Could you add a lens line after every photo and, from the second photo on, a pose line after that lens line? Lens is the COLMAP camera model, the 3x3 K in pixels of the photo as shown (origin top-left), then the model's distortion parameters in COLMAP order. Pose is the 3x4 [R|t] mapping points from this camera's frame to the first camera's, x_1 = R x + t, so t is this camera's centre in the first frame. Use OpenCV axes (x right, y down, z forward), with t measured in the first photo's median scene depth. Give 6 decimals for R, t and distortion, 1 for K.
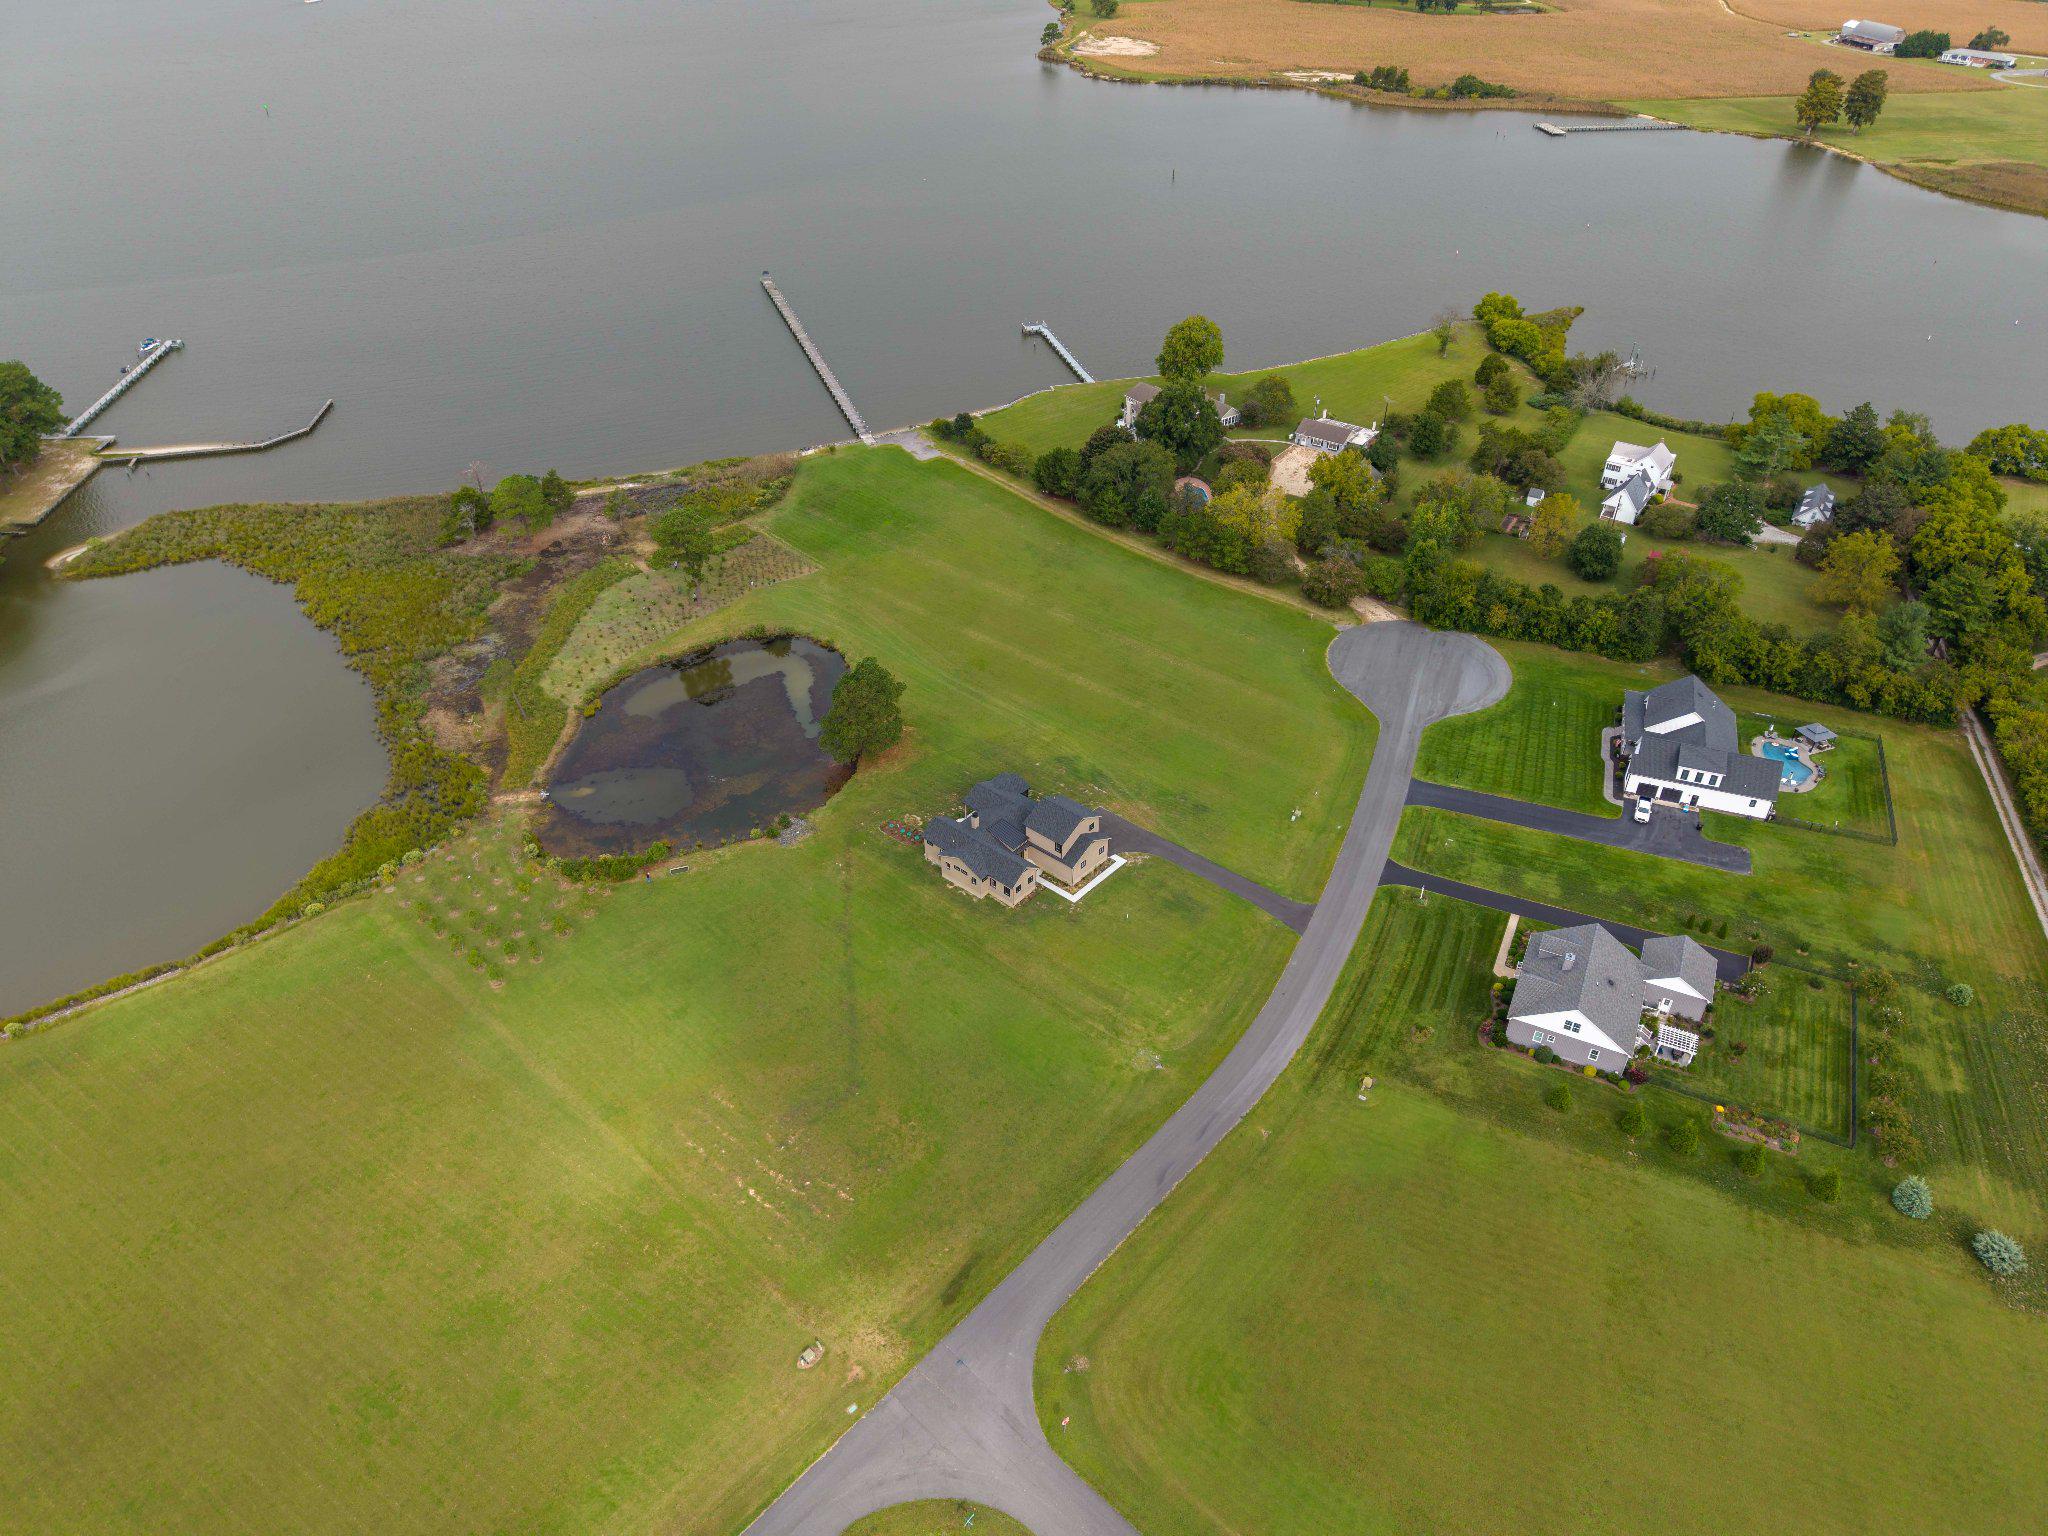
lens RADIAL K [[1369.1, 0, 1015.4], [0, 1369.1, 766.3], [0, 0, 1]] dist [0.136391, -0.220218]
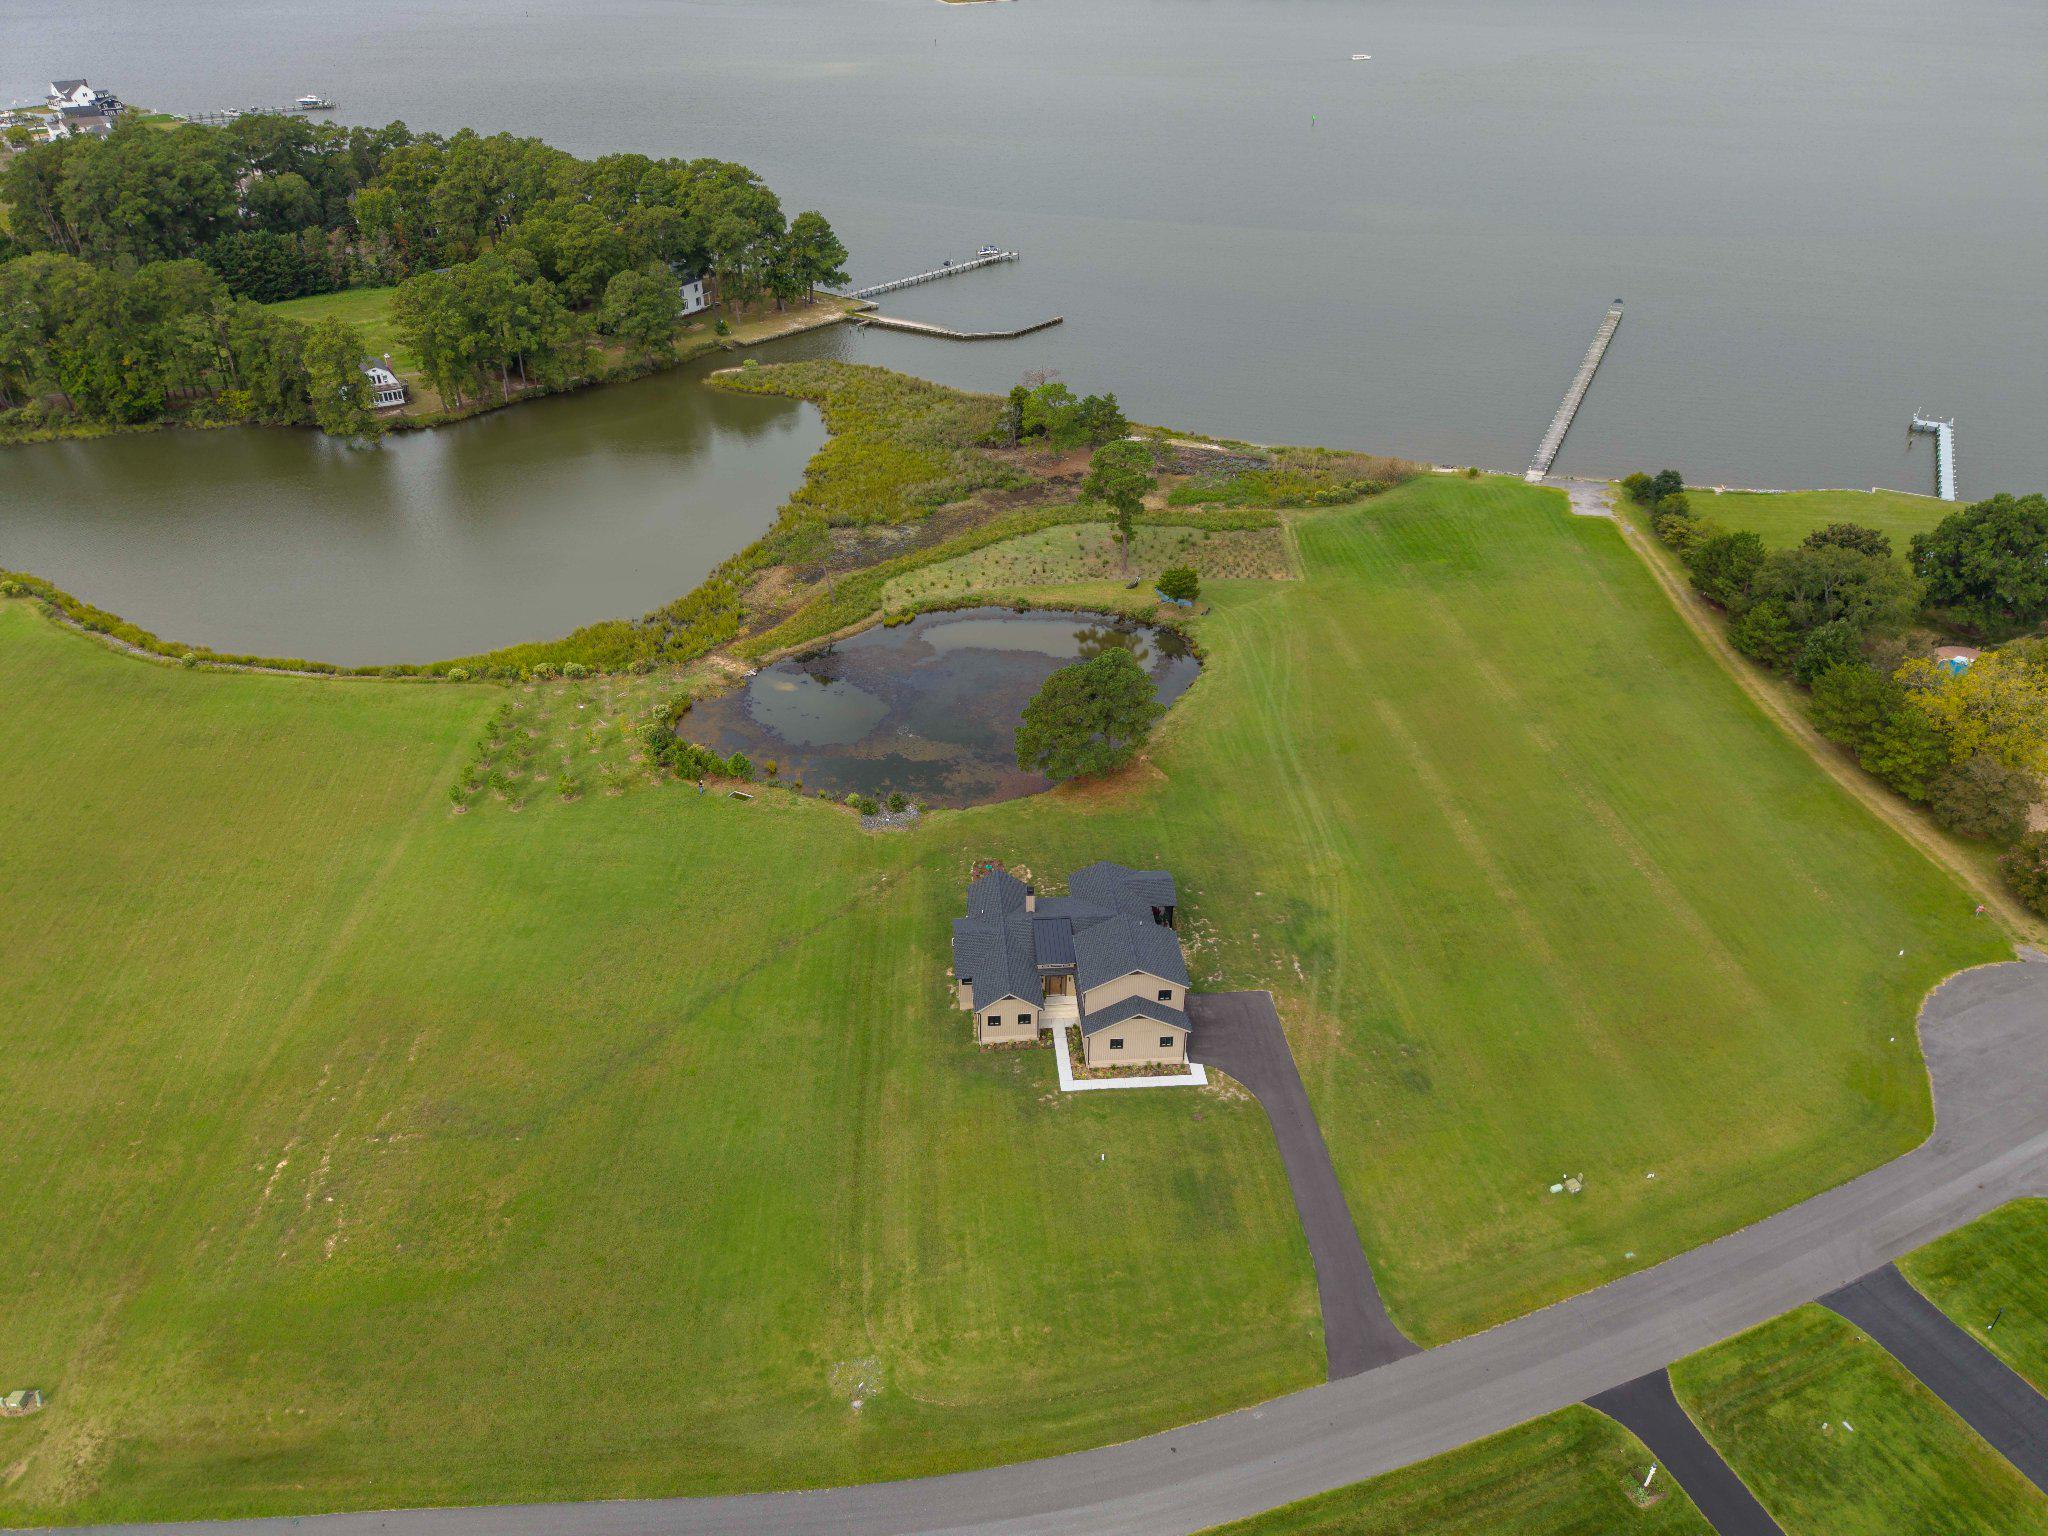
lens RADIAL K [[1372.3, 0, 1021.5], [0, 1372.3, 759.7], [0, 0, 1]] dist [0.078185, -0.105562]
pose [[0.711893, 0.367993, -0.598155, 0.293614], [-0.413375, 0.908114, 0.066707, -0.054592], [0.567741, 0.199774, 0.798599, 0.432122]]
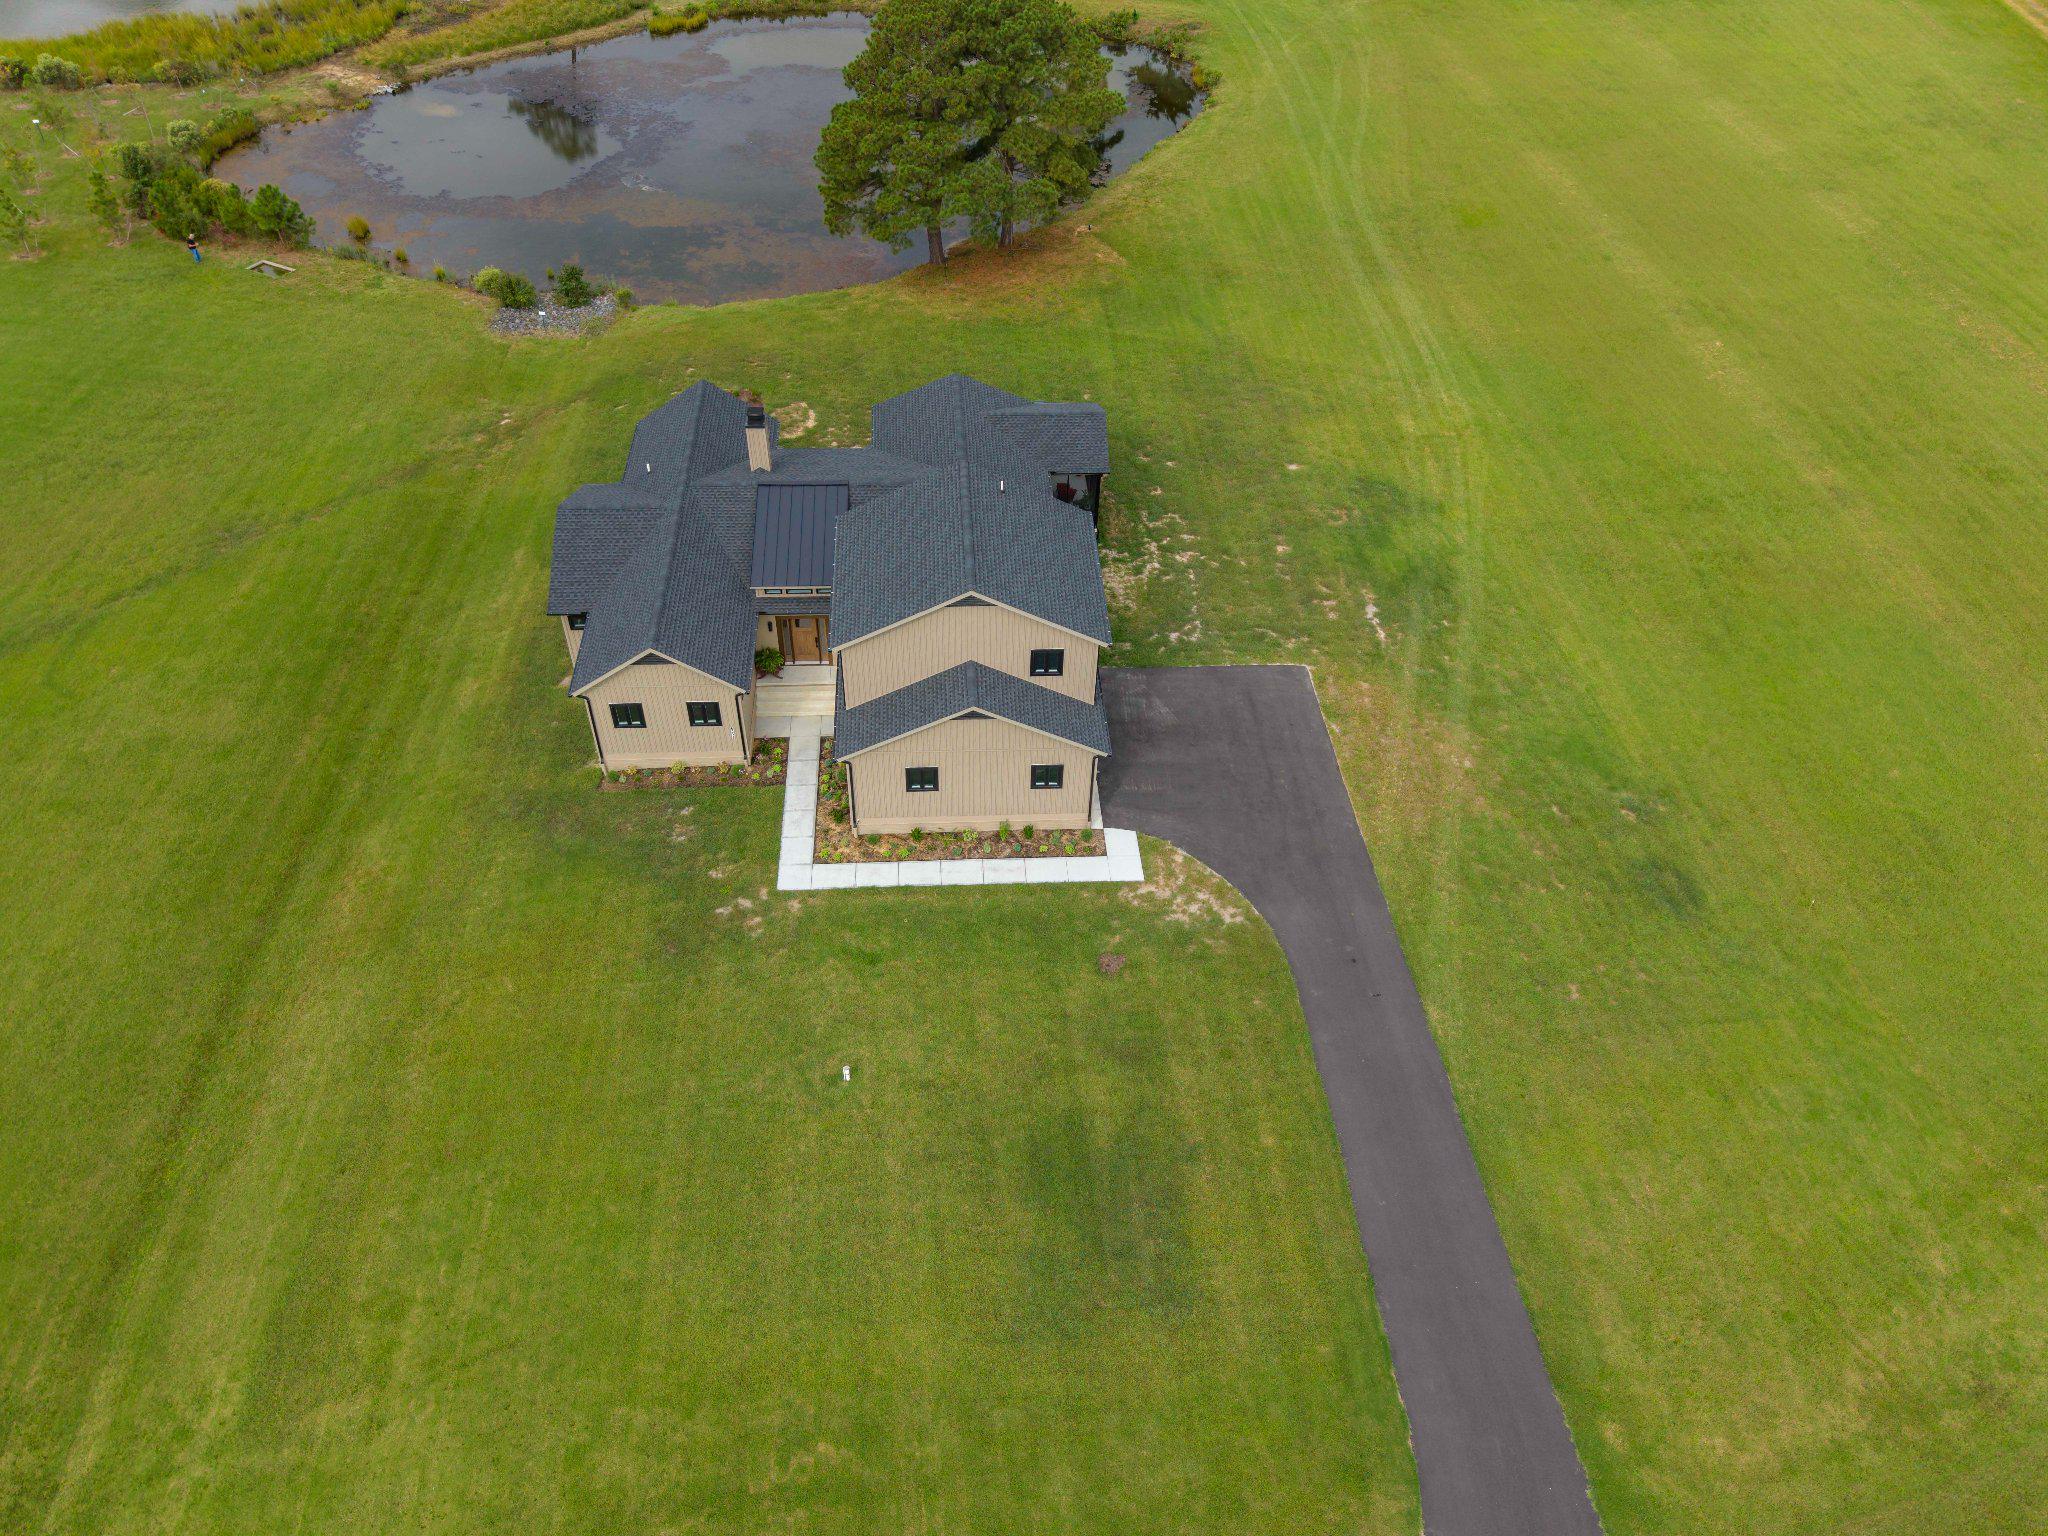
lens RADIAL K [[1437.1, 0, 1012.8], [0, 1437.1, 769.4], [0, 0, 1]] dist [0.053578, -0.069992]
pose [[0.698878, 0.503540, -0.507954, 0.164232], [-0.435348, 0.862956, 0.256475, 0.001048], [0.567488, 0.041892, 0.822316, 0.723849]]
